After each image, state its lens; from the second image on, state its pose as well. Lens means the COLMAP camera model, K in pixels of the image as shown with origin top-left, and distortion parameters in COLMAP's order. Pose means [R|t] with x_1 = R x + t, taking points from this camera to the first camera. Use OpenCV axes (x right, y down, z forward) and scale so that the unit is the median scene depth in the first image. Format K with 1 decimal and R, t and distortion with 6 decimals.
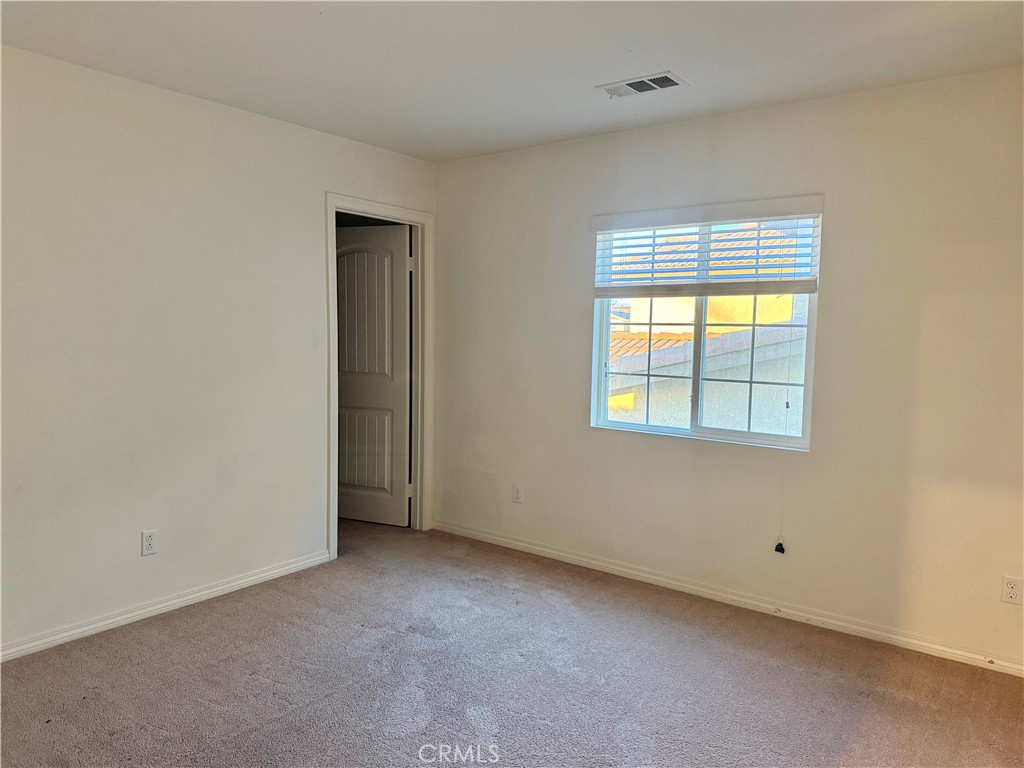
lens RADIAL K [[721.7, 0, 511.8], [0, 721.7, 384.2], [0, 0, 1]] dist [0.018848, -0.040063]
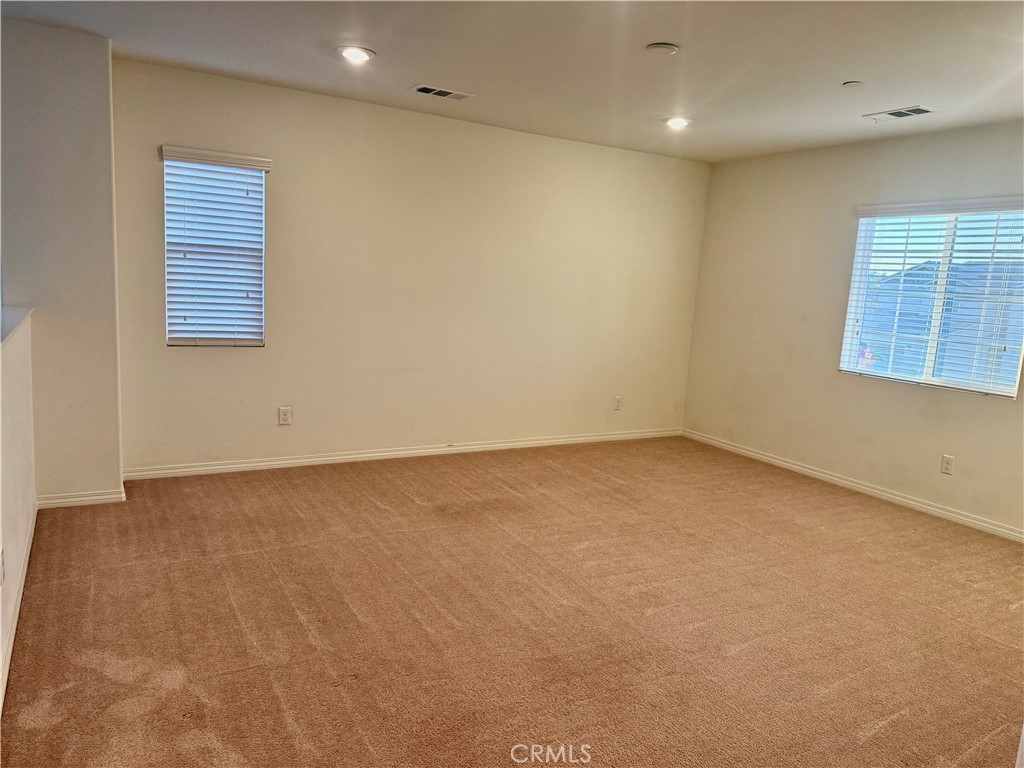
lens RADIAL K [[721.7, 0, 513.3], [0, 721.7, 381.8], [0, 0, 1]] dist [0.018848, -0.040063]
pose [[0.931845, 0.088388, -0.351926, 0.021353], [-0.070492, 0.995497, 0.063372, 0.038600], [0.355943, -0.034245, 0.933880, -0.423248]]
